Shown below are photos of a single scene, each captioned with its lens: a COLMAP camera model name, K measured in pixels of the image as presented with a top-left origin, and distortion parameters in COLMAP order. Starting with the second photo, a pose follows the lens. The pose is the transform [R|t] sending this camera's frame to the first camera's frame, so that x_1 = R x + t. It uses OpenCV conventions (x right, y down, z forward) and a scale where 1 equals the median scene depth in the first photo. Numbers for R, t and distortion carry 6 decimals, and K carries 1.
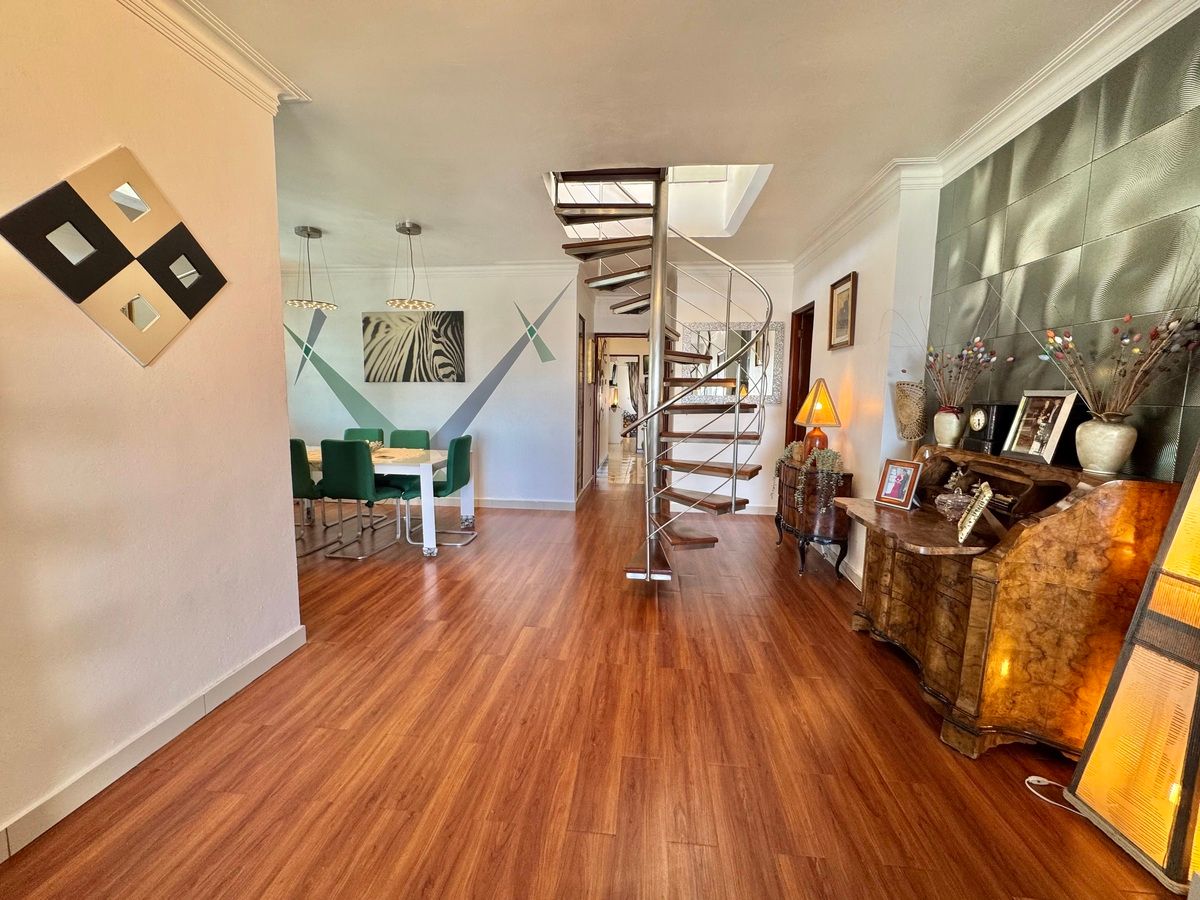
lens RADIAL K [[479.5, 0, 600.7], [0, 479.5, 449.0], [0, 0, 1]] dist [-0.000609, -0.000020]
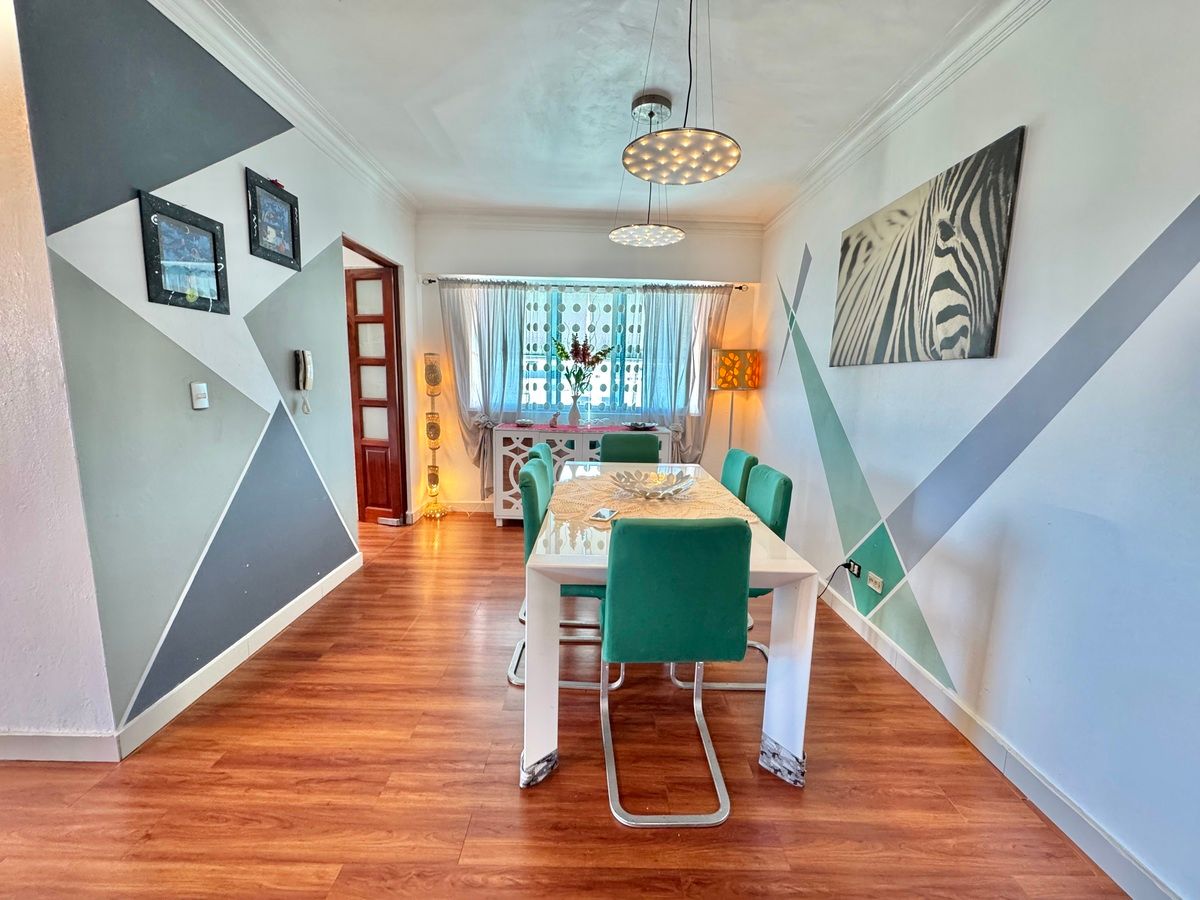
lens RADIAL K [[479.5, 0, 592.0], [0, 479.5, 447.7], [0, 0, 1]] dist [-0.000609, -0.000020]
pose [[0.111668, 0.137528, -0.984183, 0.013011], [-0.138839, 0.982823, 0.121585, -0.081973], [0.983999, 0.123066, 0.128844, 0.701240]]
